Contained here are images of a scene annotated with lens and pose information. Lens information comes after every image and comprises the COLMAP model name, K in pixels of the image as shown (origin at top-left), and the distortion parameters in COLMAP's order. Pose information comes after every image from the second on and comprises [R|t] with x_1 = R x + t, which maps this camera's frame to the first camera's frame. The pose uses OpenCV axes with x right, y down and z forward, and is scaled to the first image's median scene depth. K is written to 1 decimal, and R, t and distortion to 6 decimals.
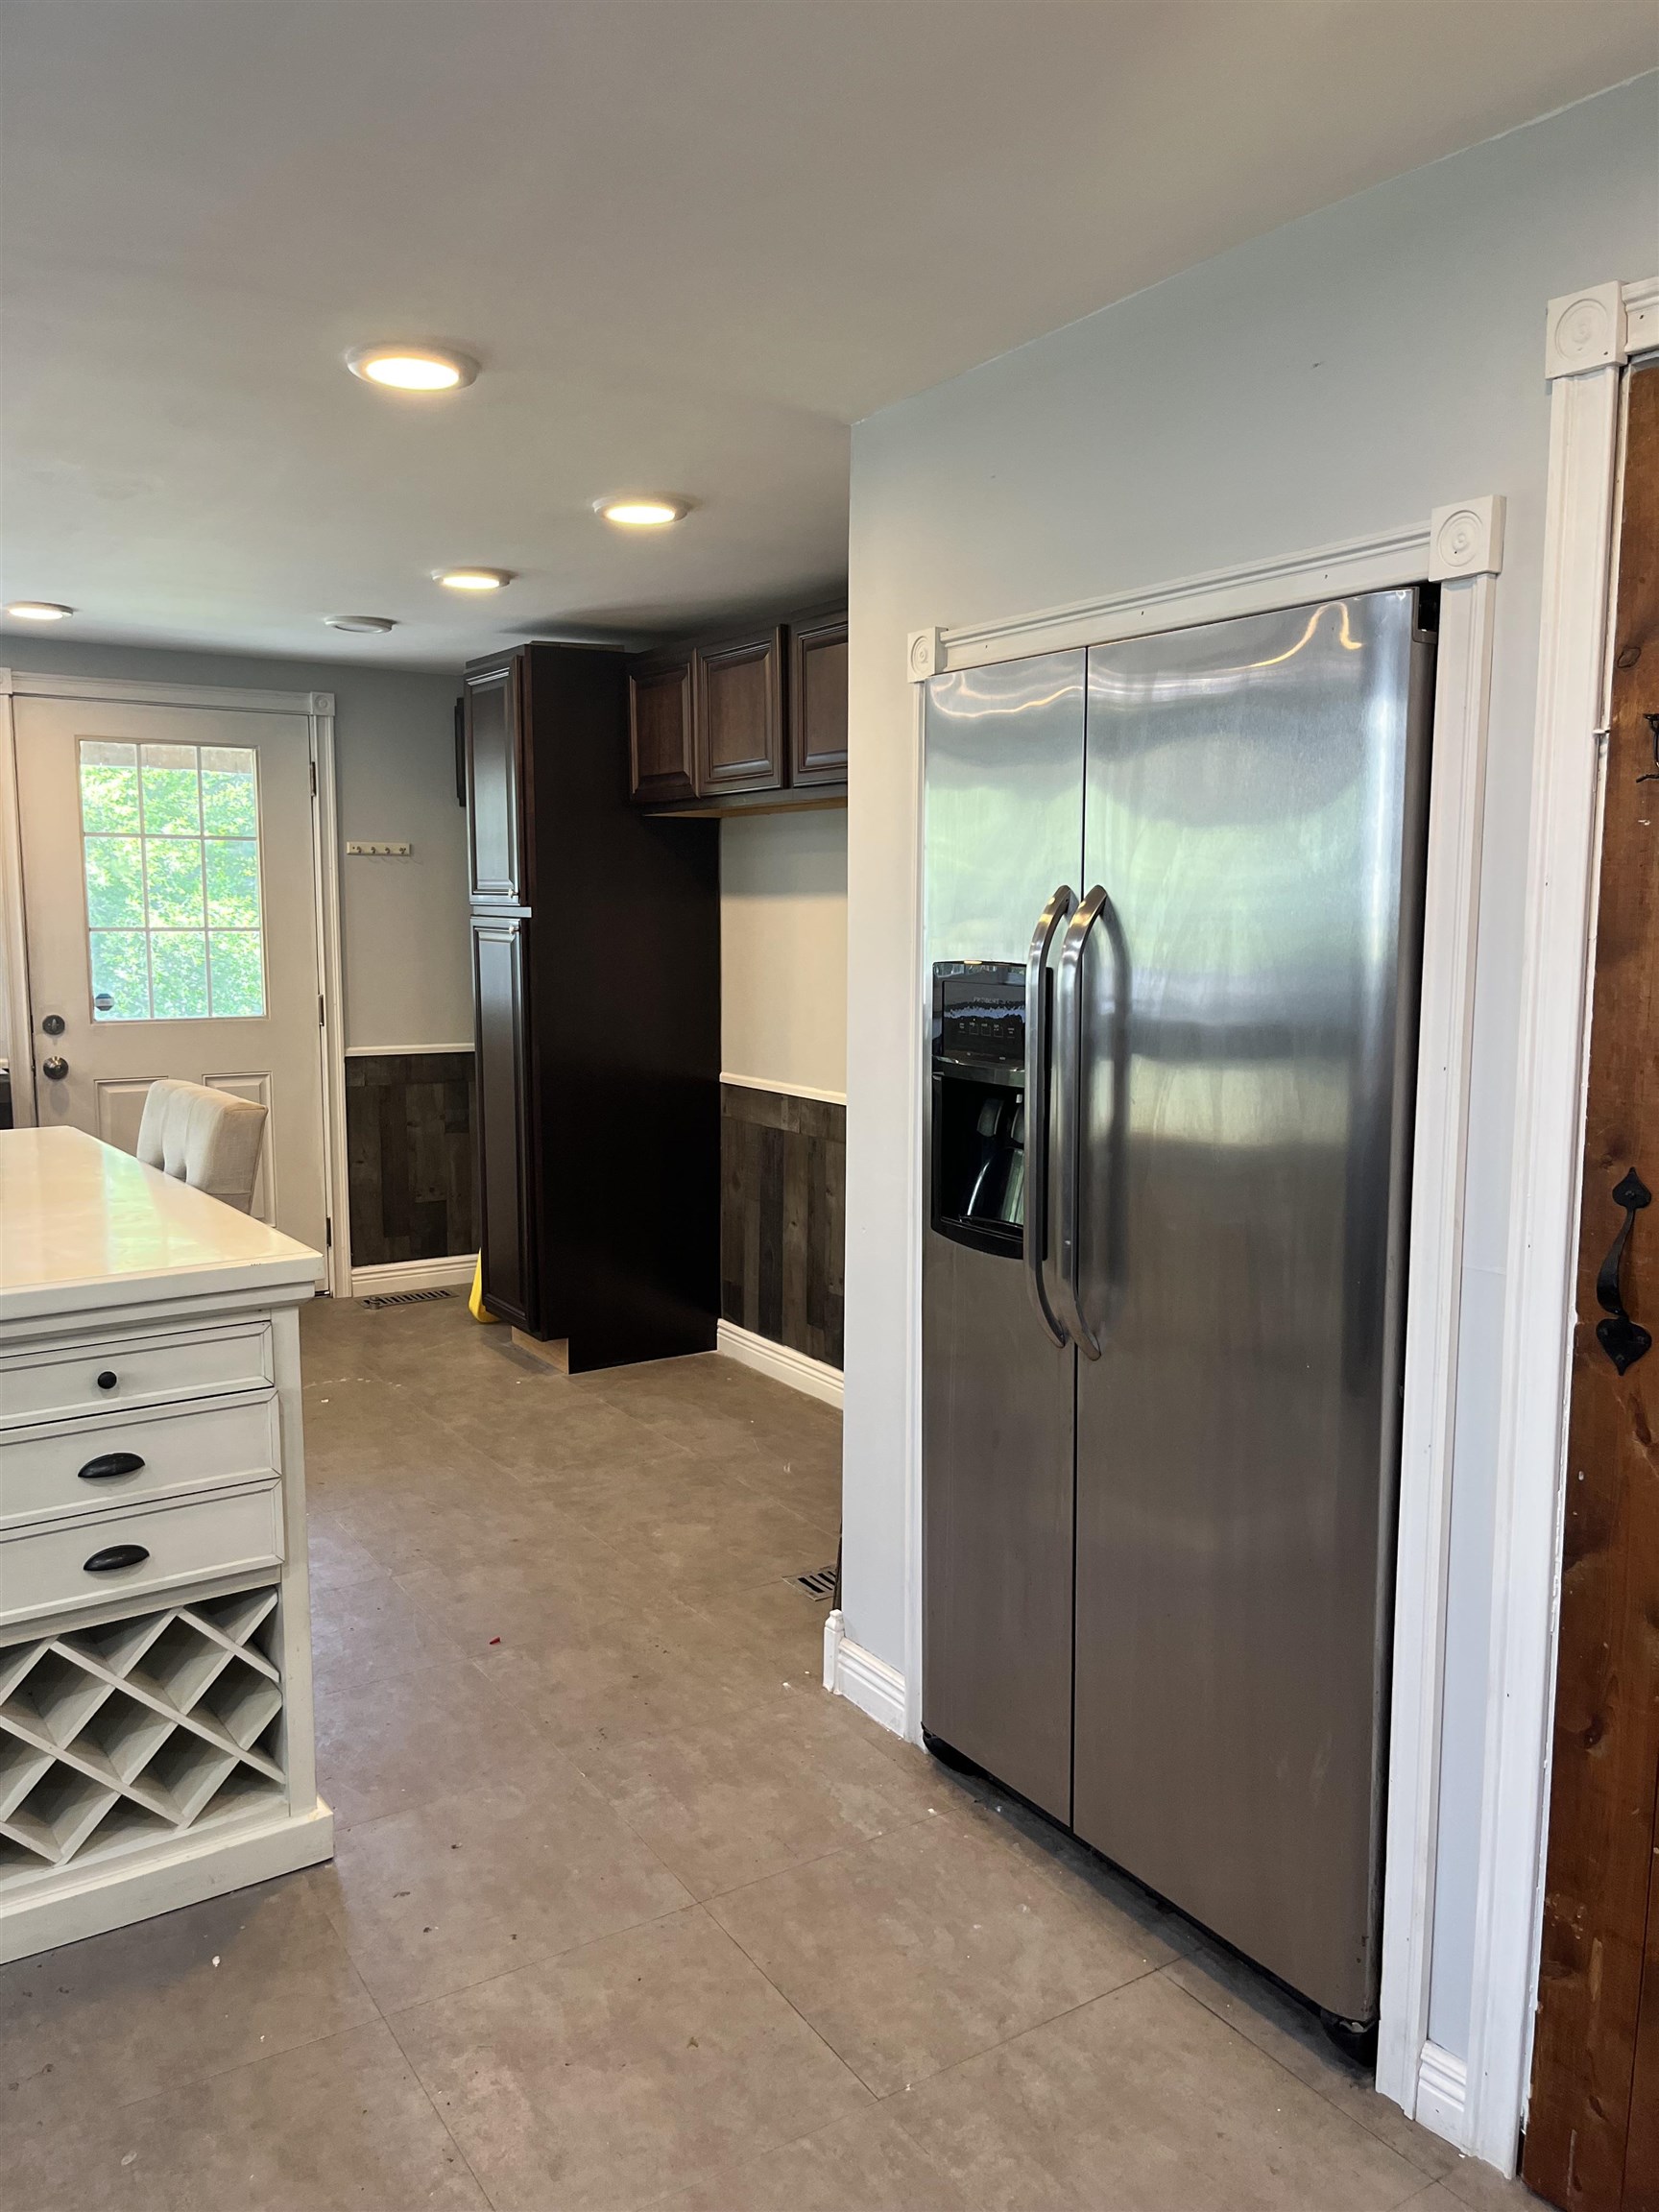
lens RADIAL K [[1677.1, 0, 840.2], [0, 1677.1, 1113.0], [0, 0, 1]] dist [0.061728, -0.089423]
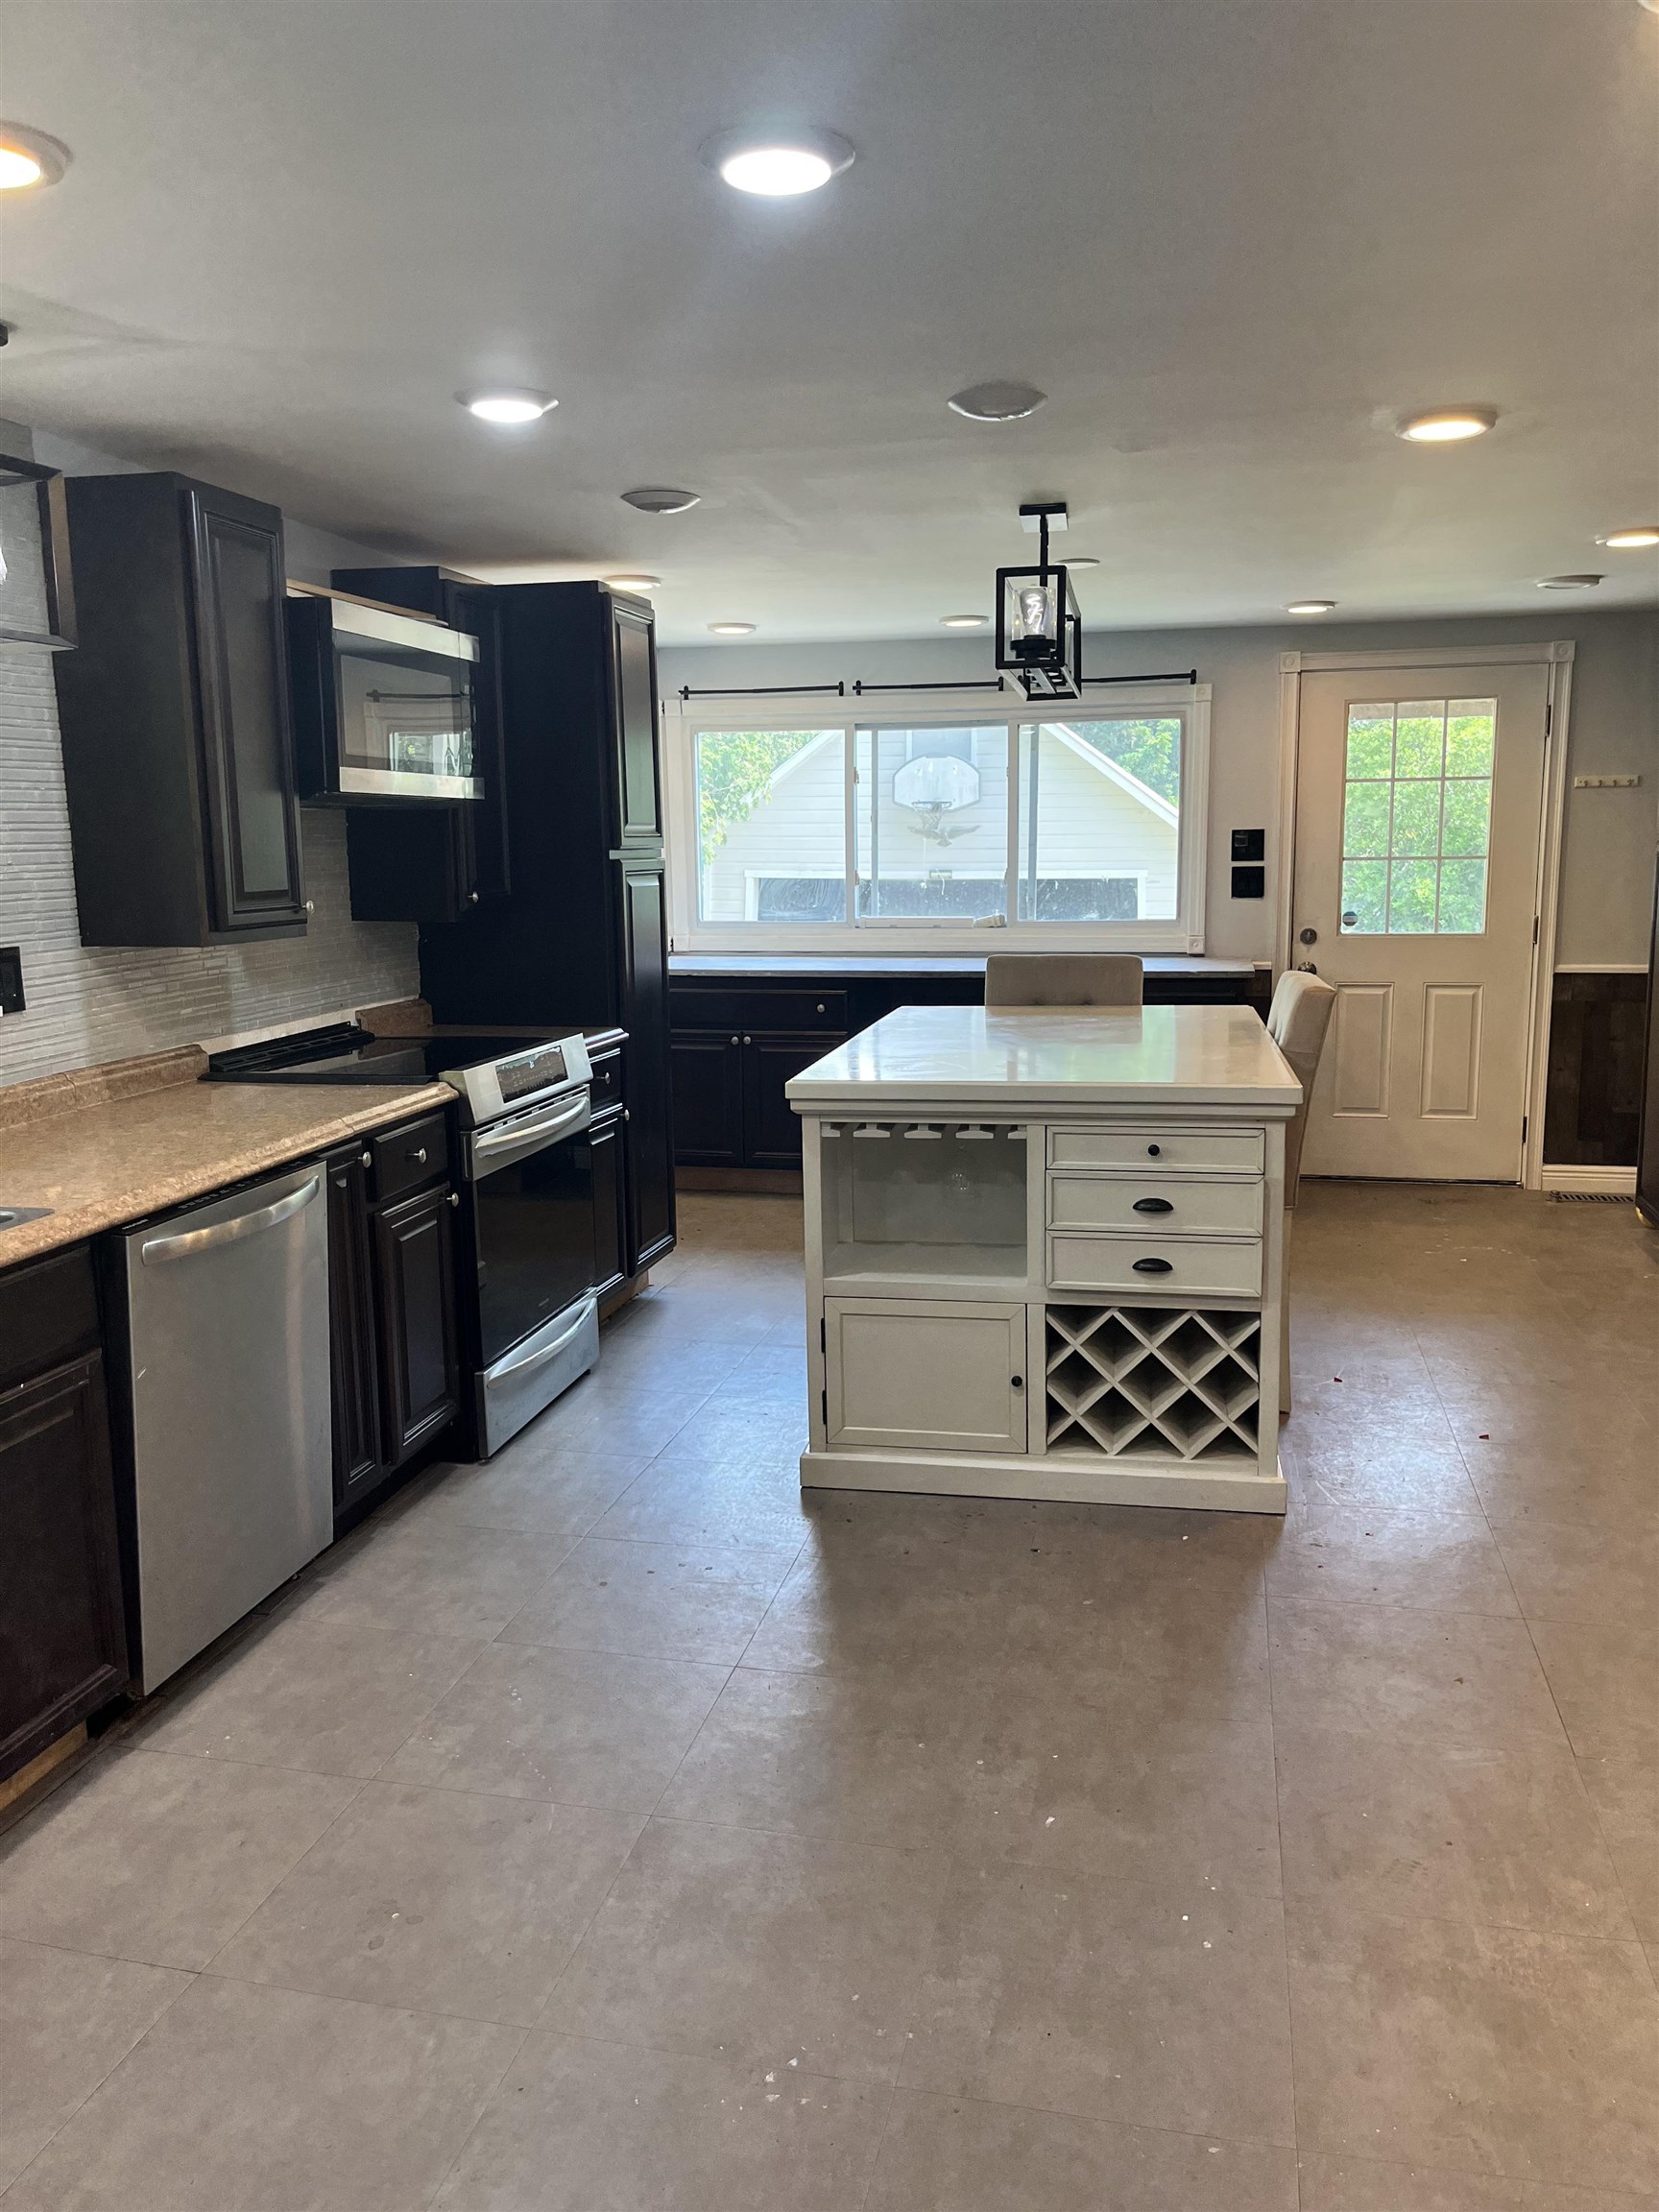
lens RADIAL K [[1677.1, 0, 827.2], [0, 1677.1, 1114.8], [0, 0, 1]] dist [0.061728, -0.089423]
pose [[0.692856, 0.103185, -0.713655, 0.412276], [-0.073298, 0.994660, 0.072652, 0.031711], [0.717341, 0.001972, 0.696720, -0.263807]]
